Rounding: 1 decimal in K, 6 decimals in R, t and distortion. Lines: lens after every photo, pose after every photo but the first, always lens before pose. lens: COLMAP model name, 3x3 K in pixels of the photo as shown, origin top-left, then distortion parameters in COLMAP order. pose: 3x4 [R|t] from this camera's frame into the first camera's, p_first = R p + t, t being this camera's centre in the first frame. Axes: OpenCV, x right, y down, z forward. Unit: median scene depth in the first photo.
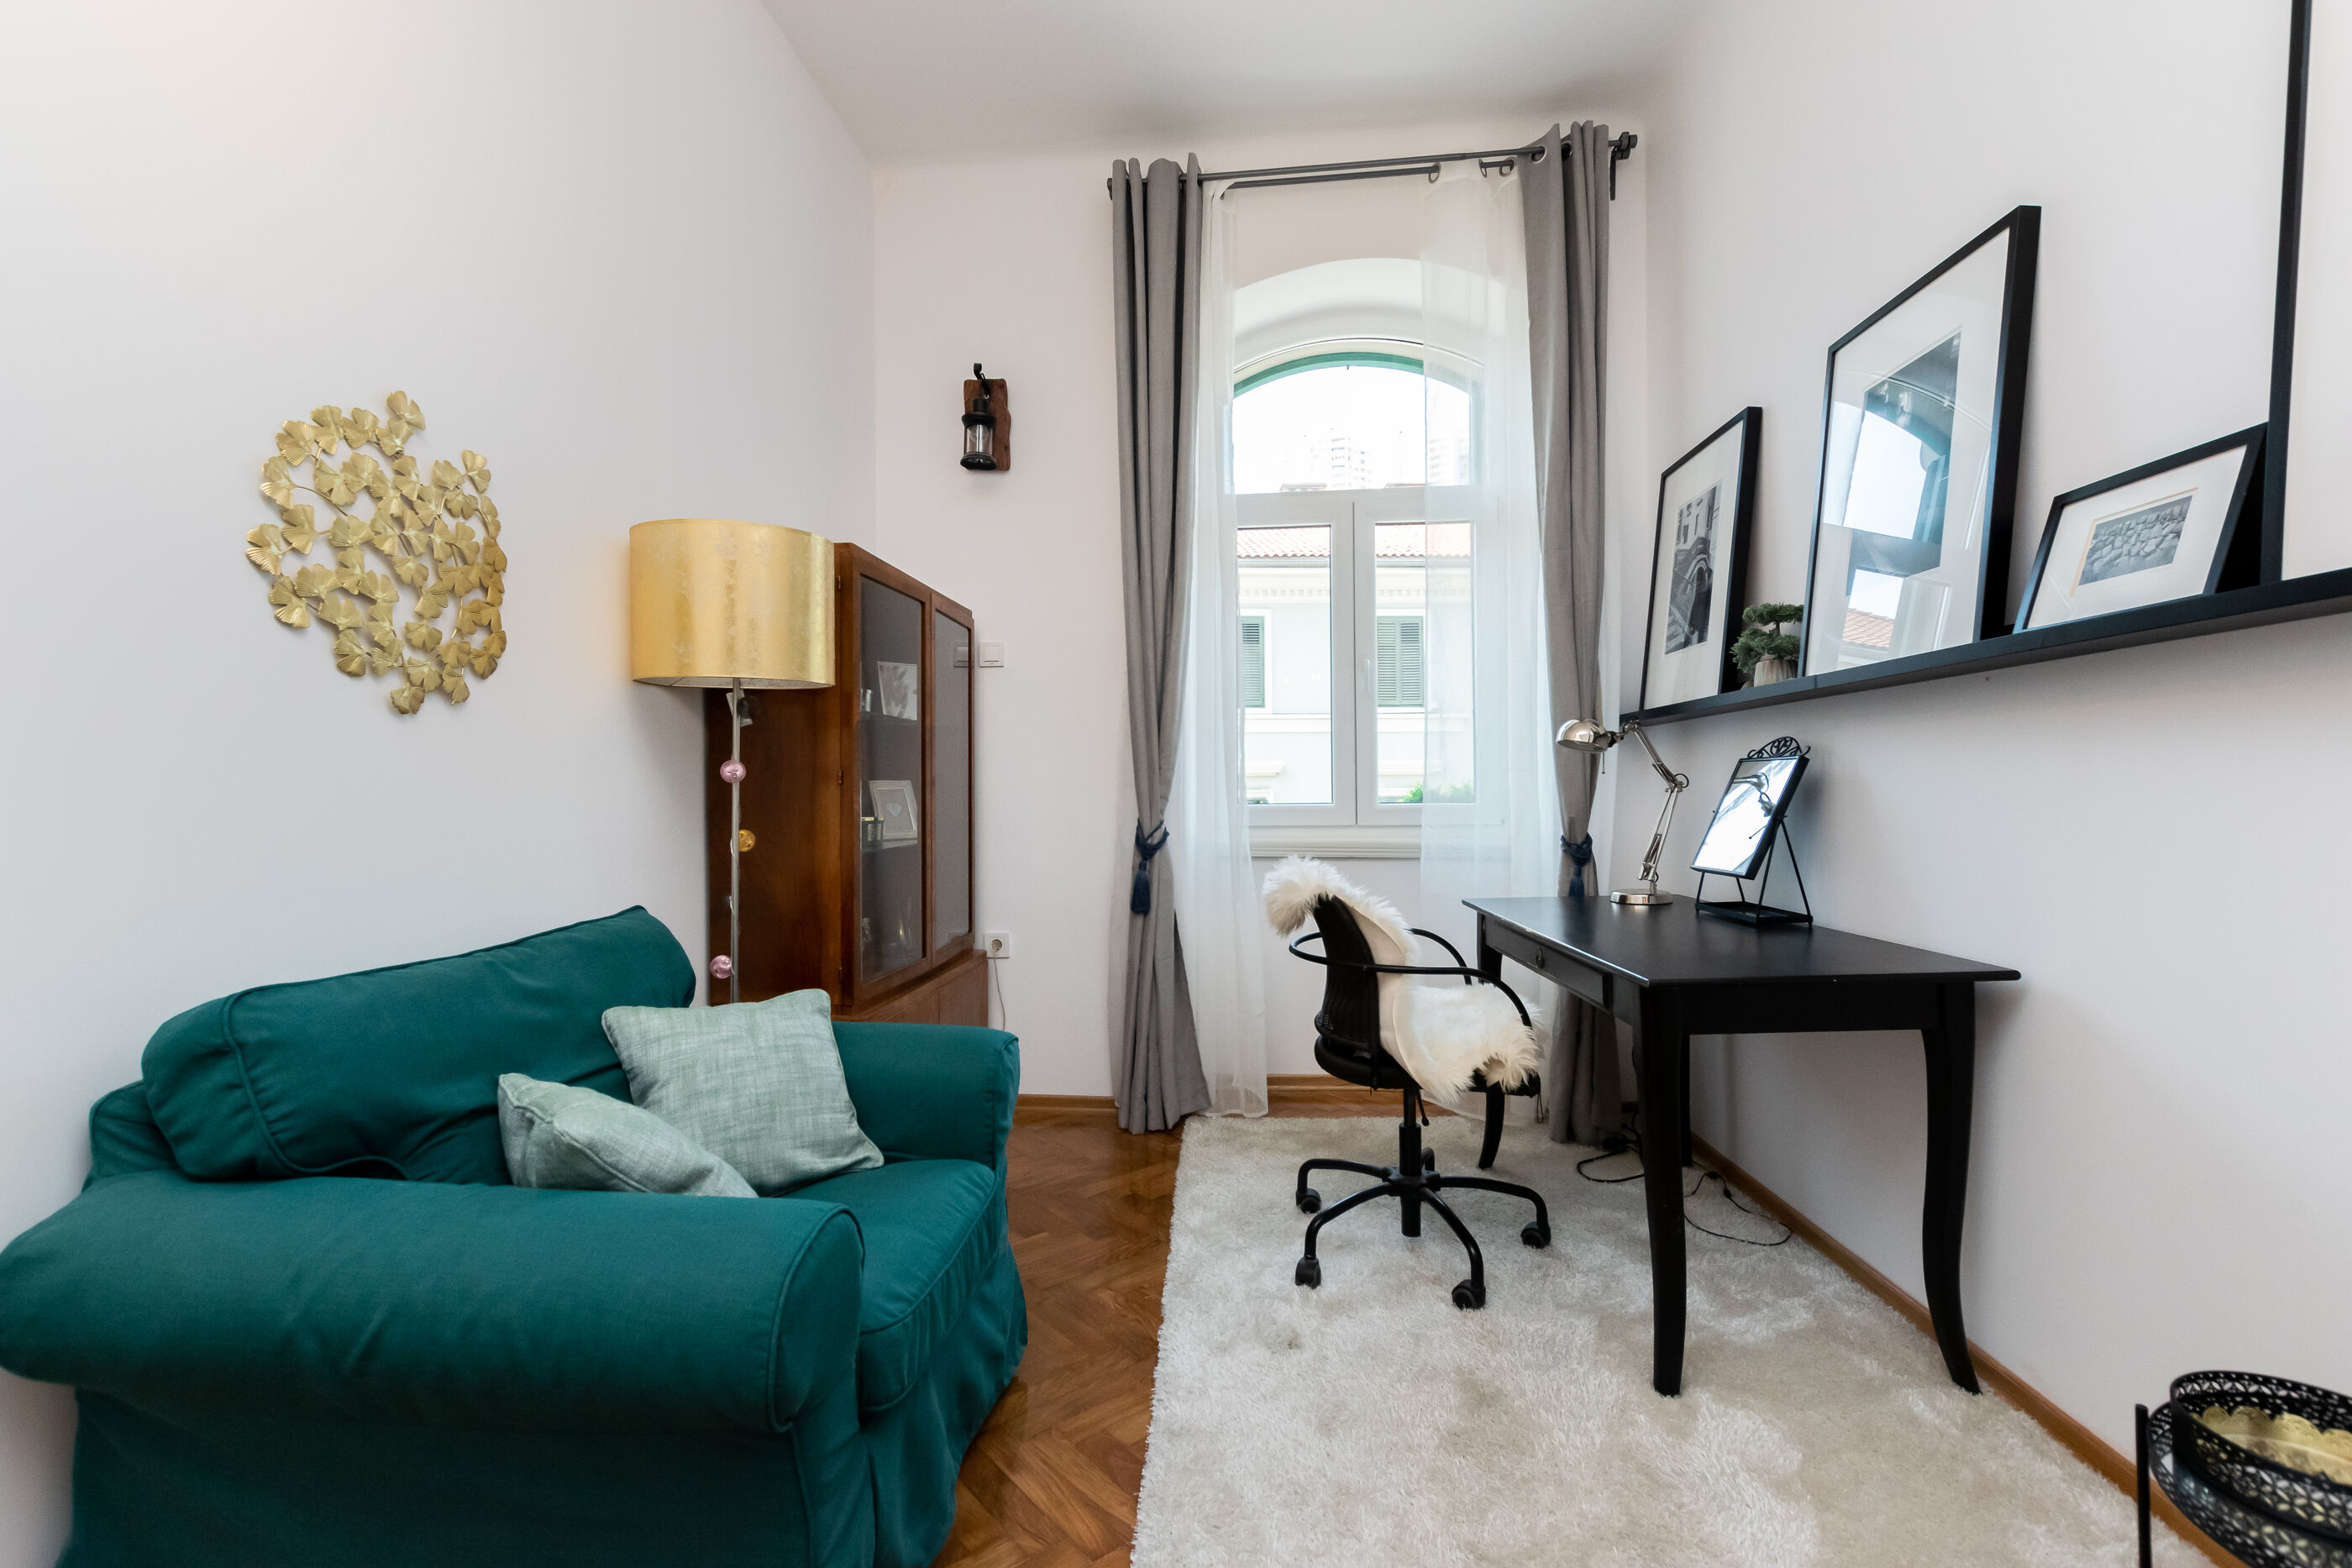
lens RADIAL K [[1056.1, 0, 1193.2], [0, 1056.1, 783.4], [0, 0, 1]] dist [0.016969, -0.000038]
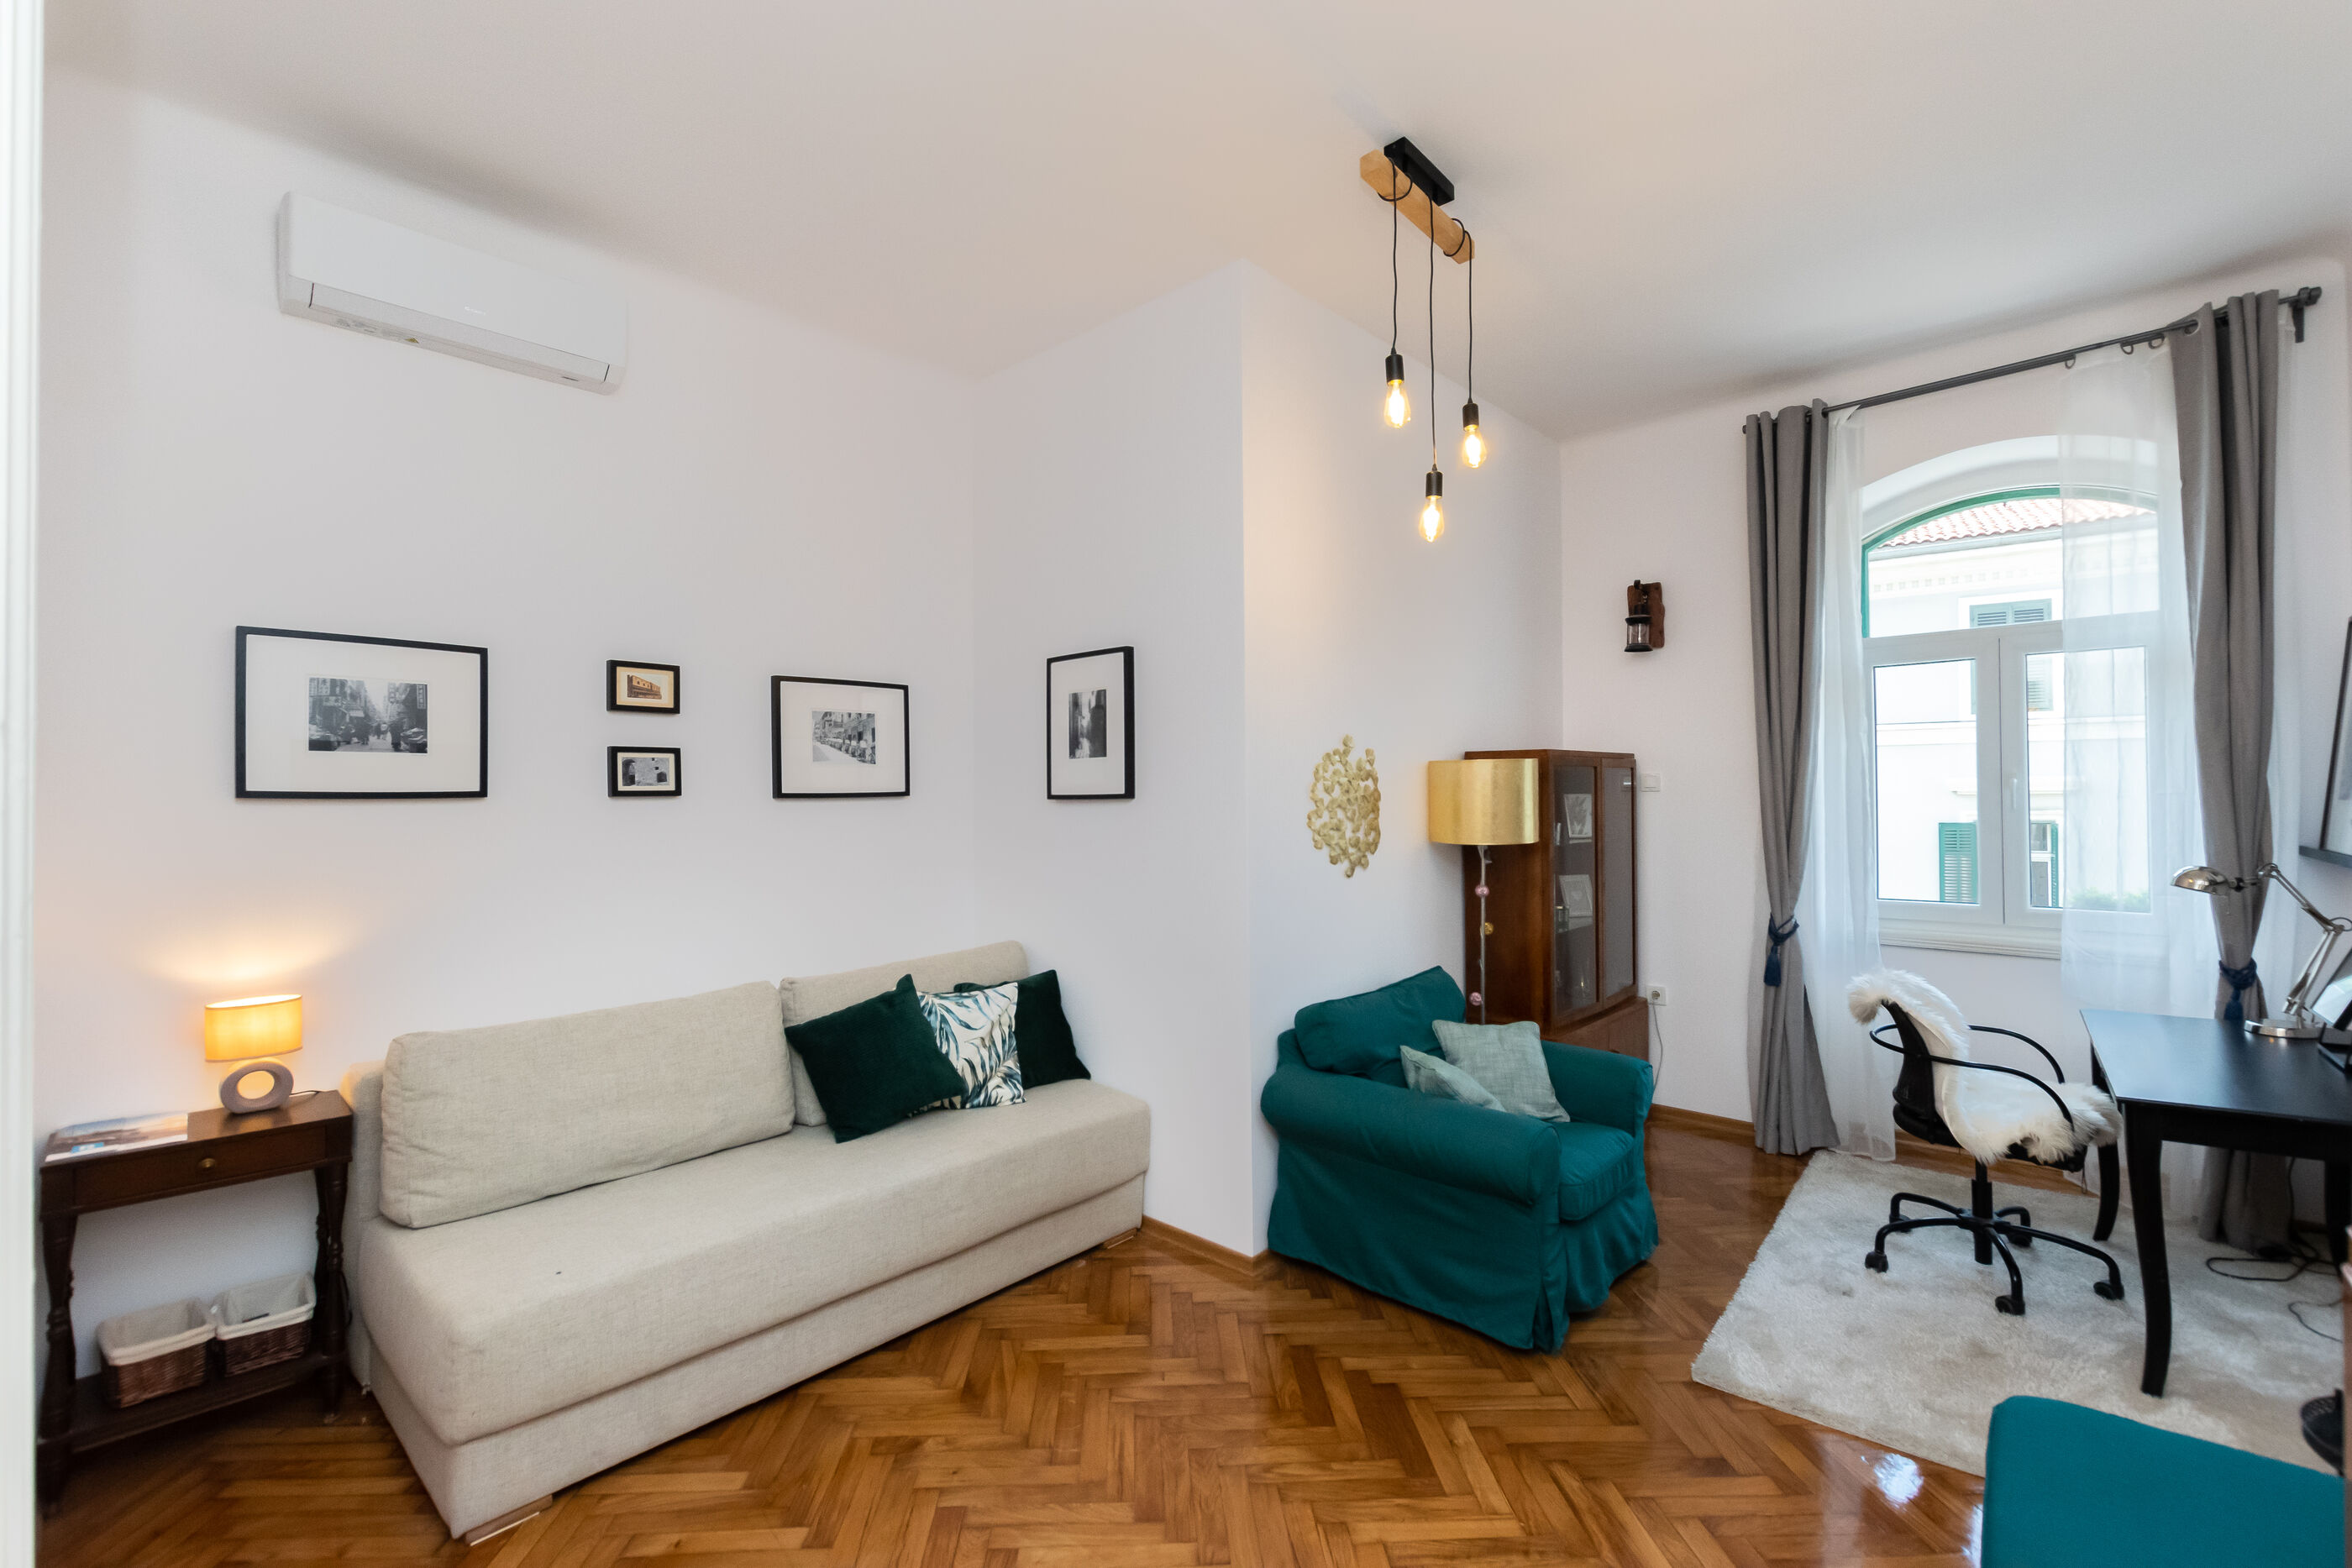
lens RADIAL K [[1024.9, 0, 1160.9], [0, 1024.9, 788.5], [0, 0, 1]] dist [0.002586, -0.000966]
pose [[0.787064, -0.005736, -0.616845, 0.193304], [0.005384, 0.999983, -0.002429, -0.170466], [0.616848, -0.001410, 0.787081, -0.648743]]
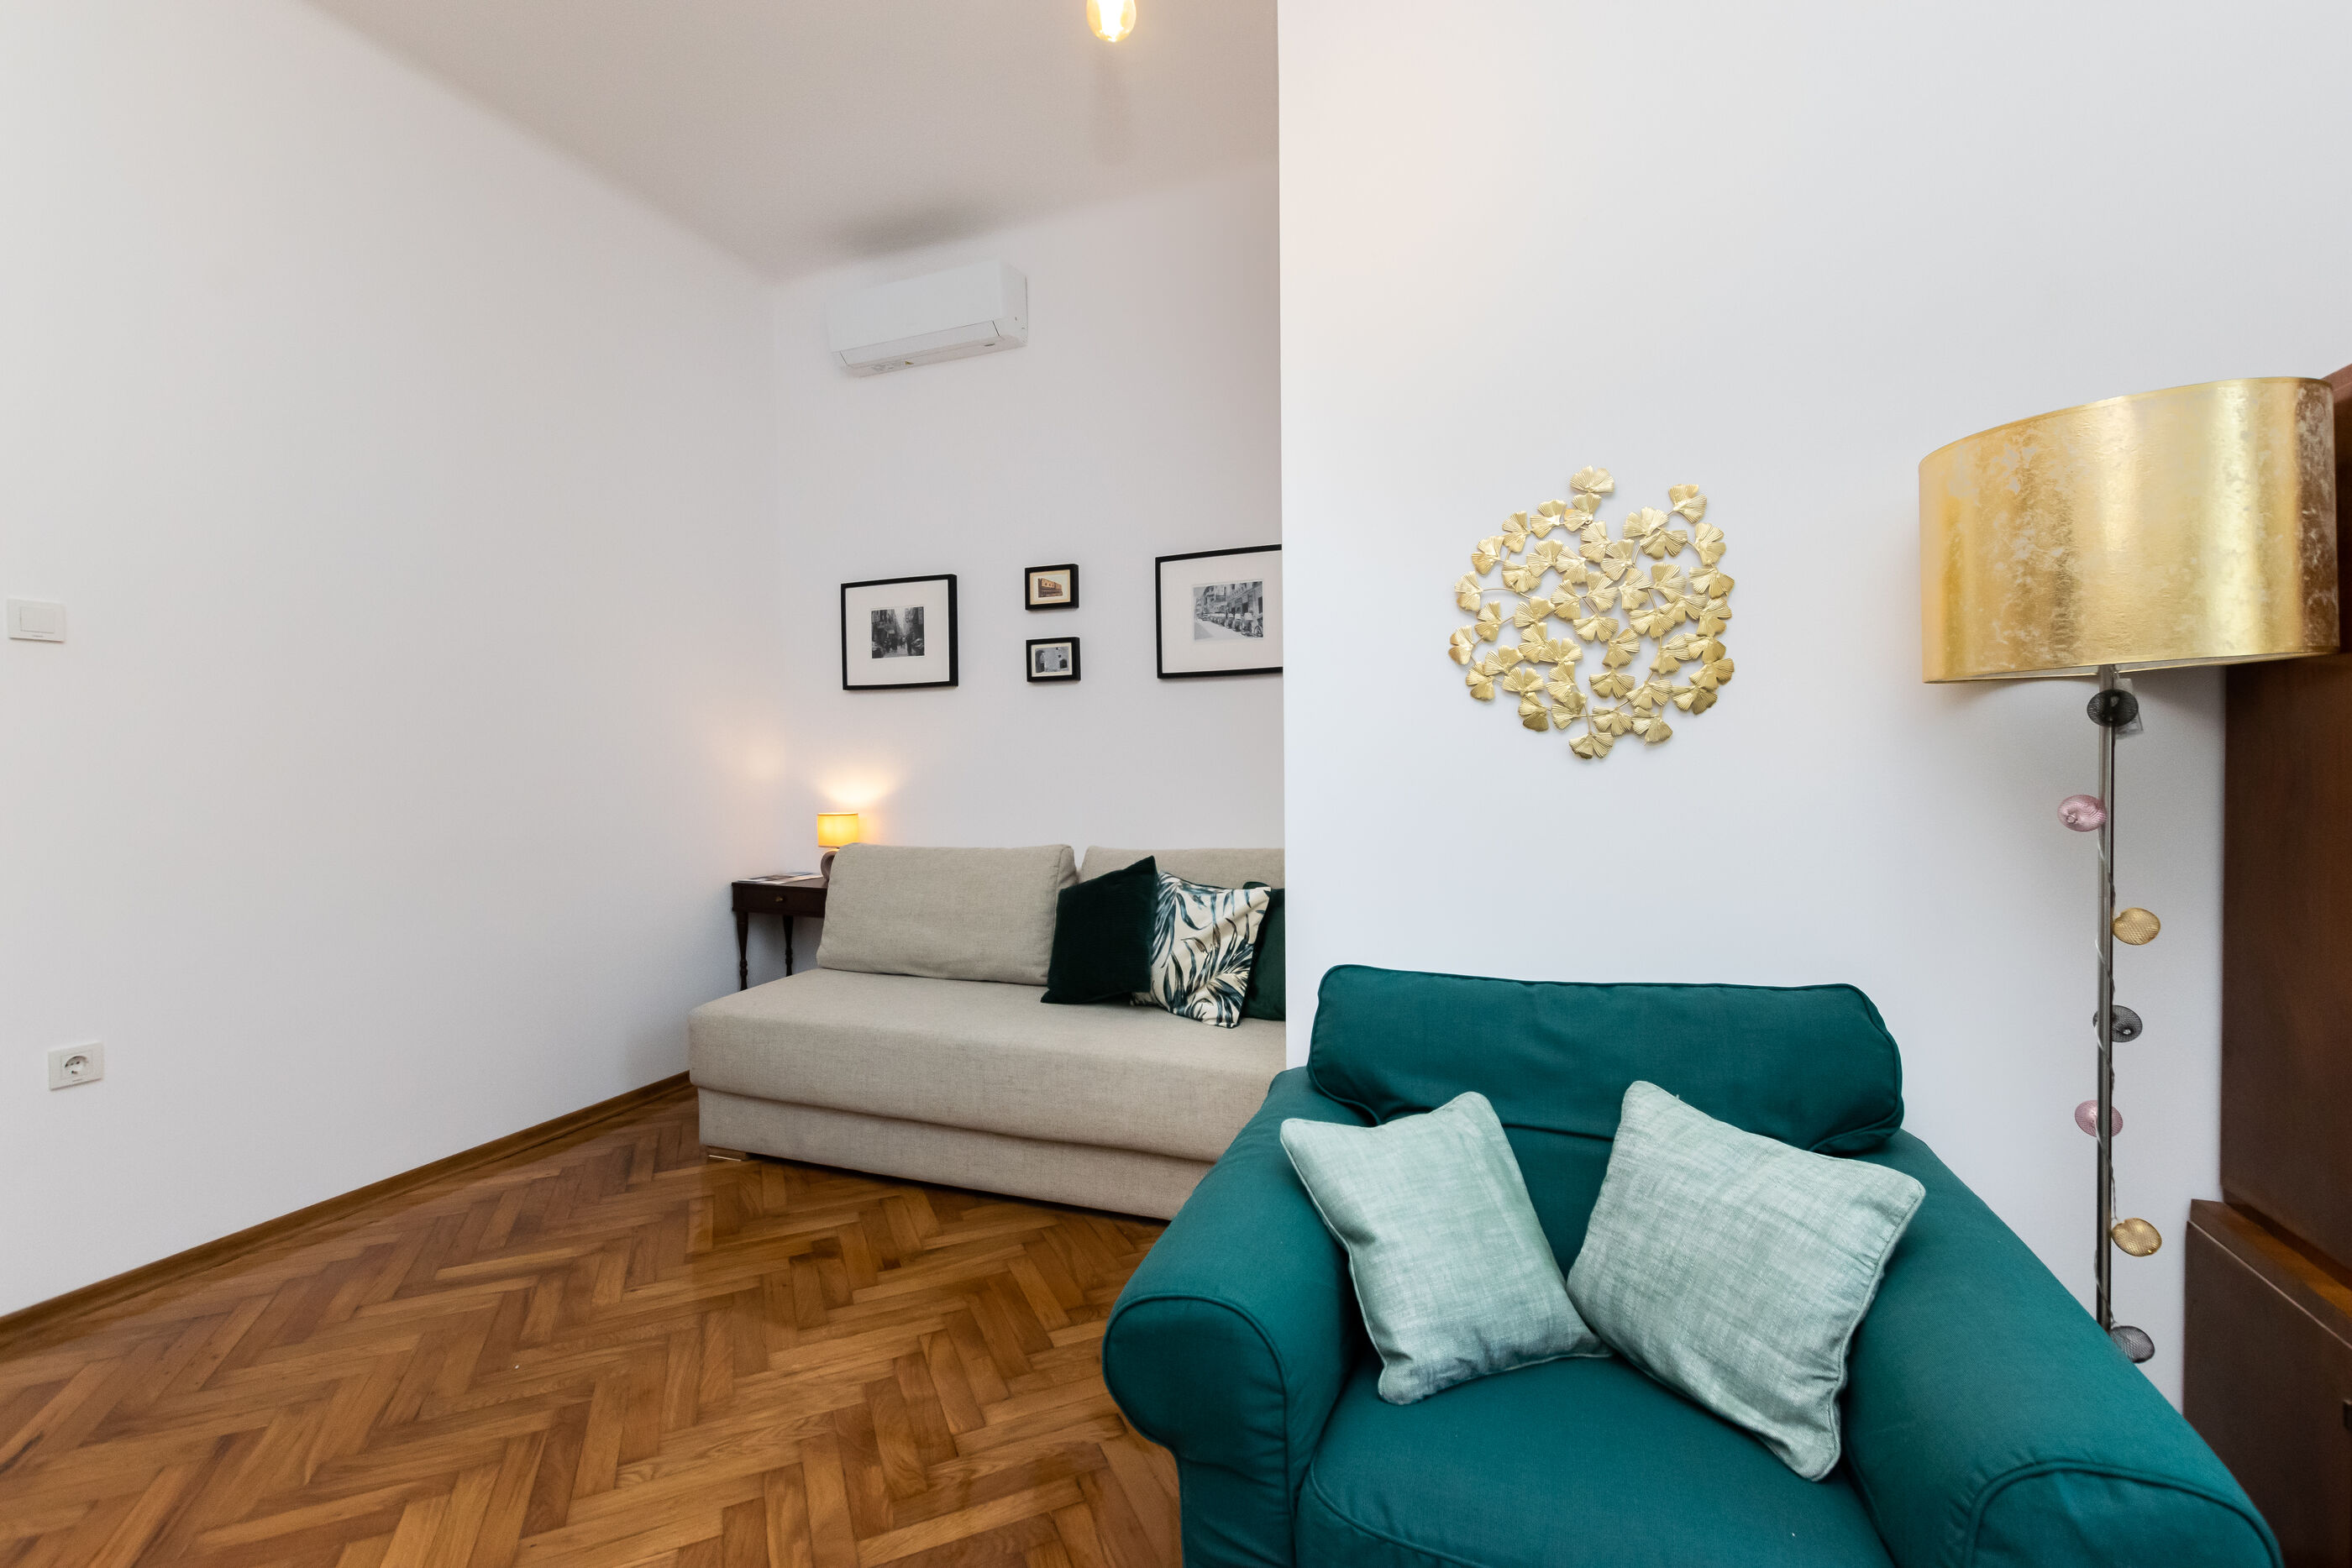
lens RADIAL K [[1033.7, 0, 1156.6], [0, 1033.7, 778.3], [0, 0, 1]] dist [0.000597, 0.000205]
pose [[-0.316693, 0.031877, -0.947992, 0.293790], [0.025364, 0.999362, 0.025131, -0.057411], [0.948189, -0.016086, -0.317299, 0.625606]]
